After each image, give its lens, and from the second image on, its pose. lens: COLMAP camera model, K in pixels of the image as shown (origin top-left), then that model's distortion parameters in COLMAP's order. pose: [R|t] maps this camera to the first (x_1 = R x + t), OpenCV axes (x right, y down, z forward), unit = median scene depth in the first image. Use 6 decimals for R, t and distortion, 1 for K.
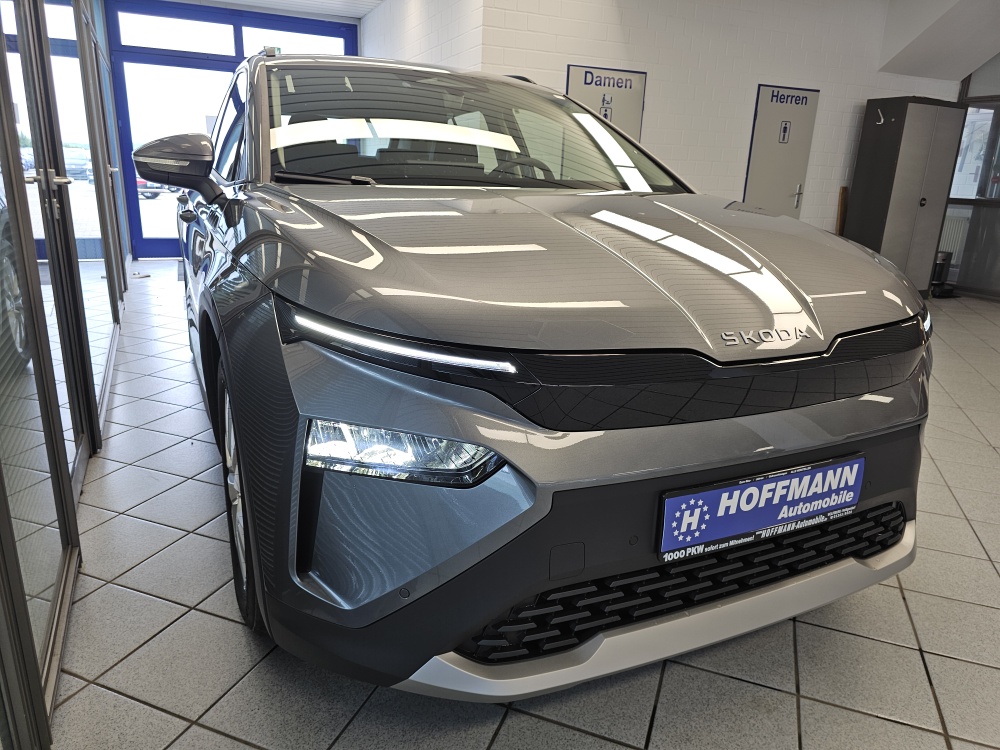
lens RADIAL K [[688.1, 0, 497.1], [0, 688.1, 371.3], [0, 0, 1]] dist [0.004158, -0.023394]
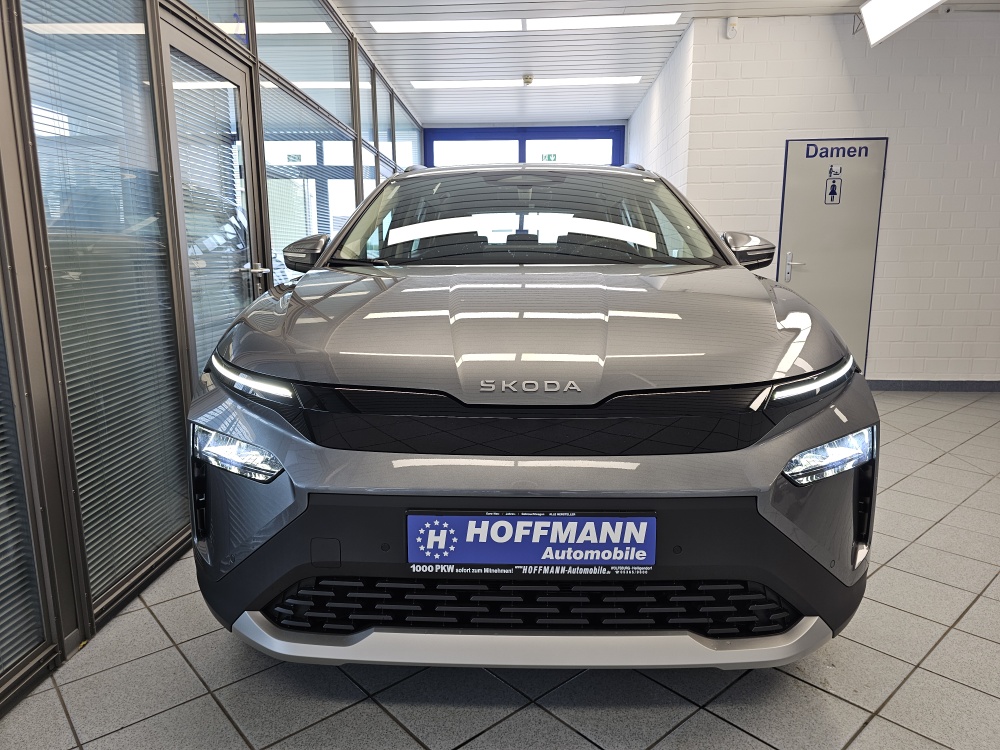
lens RADIAL K [[673.1, 0, 498.1], [0, 673.1, 373.1], [0, 0, 1]] dist [0.056241, -0.074535]
pose [[0.886525, 0.038562, -0.461071, 0.843300], [-0.090436, 0.991742, -0.090940, 0.031414], [0.453756, 0.122318, 0.882691, 0.008538]]
